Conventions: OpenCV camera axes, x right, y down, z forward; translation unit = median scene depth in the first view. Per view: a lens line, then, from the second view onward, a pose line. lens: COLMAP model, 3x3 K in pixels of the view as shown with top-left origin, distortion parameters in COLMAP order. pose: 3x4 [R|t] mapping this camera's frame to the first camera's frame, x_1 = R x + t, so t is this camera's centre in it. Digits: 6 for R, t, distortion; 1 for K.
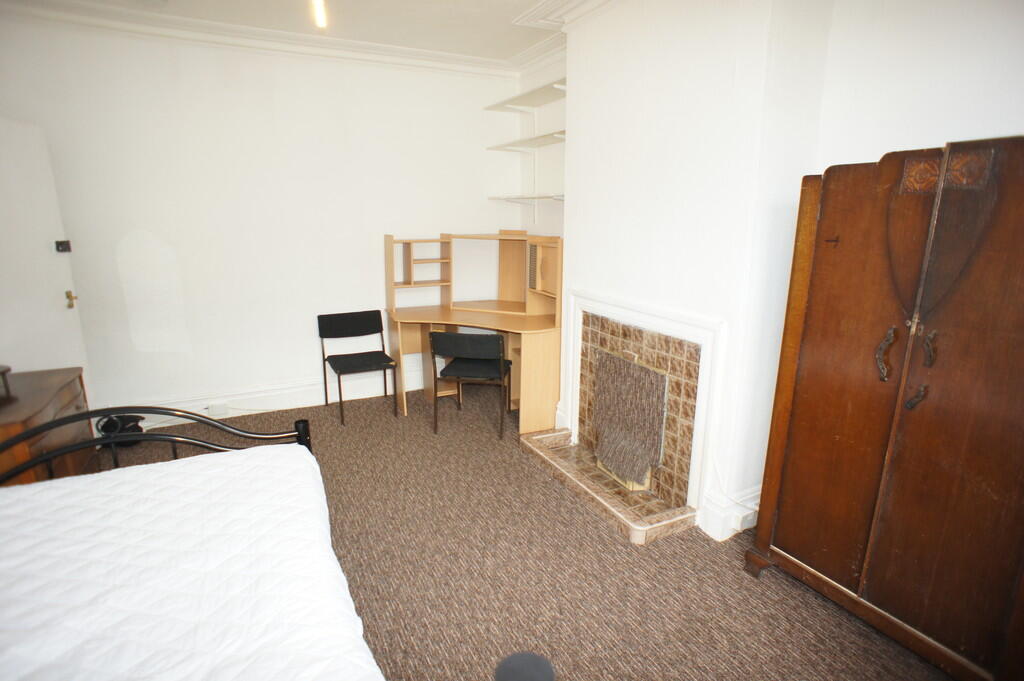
lens RADIAL K [[545.0, 0, 509.4], [0, 545.0, 344.6], [0, 0, 1]] dist [-0.033297, 0.001725]
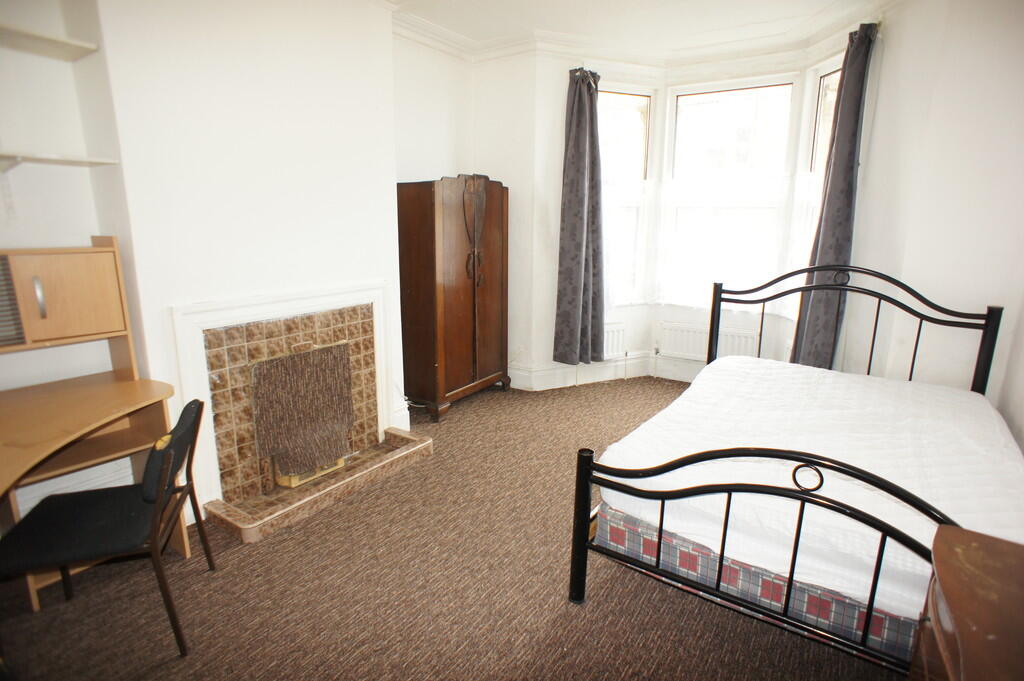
lens RADIAL K [[545.0, 0, 512.1], [0, 545.0, 342.5], [0, 0, 1]] dist [-0.033297, 0.001725]
pose [[-0.479153, -0.206514, 0.853091, -0.811756], [0.201505, 0.920087, 0.335911, -0.245762], [-0.854288, 0.332855, -0.399248, 1.116008]]
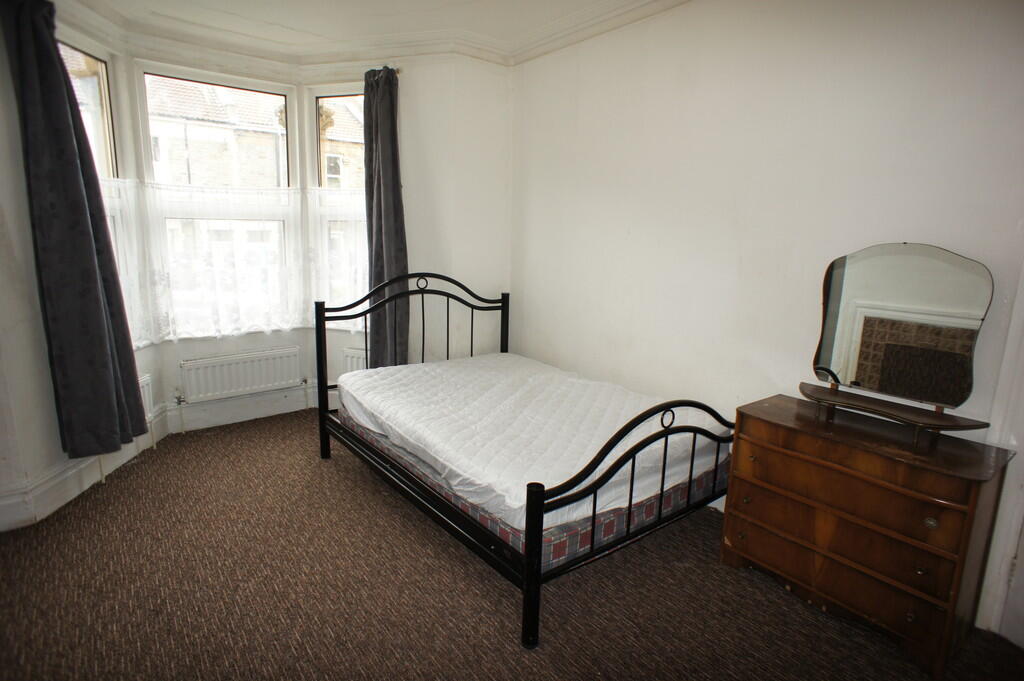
lens RADIAL K [[545.0, 0, 511.5], [0, 545.0, 341.7], [0, 0, 1]] dist [-0.033297, 0.001725]
pose [[-0.982364, 0.009356, -0.186745, -0.171220], [-0.070762, 0.905860, 0.417625, -0.294112], [0.173073, 0.423474, -0.889222, 1.302934]]
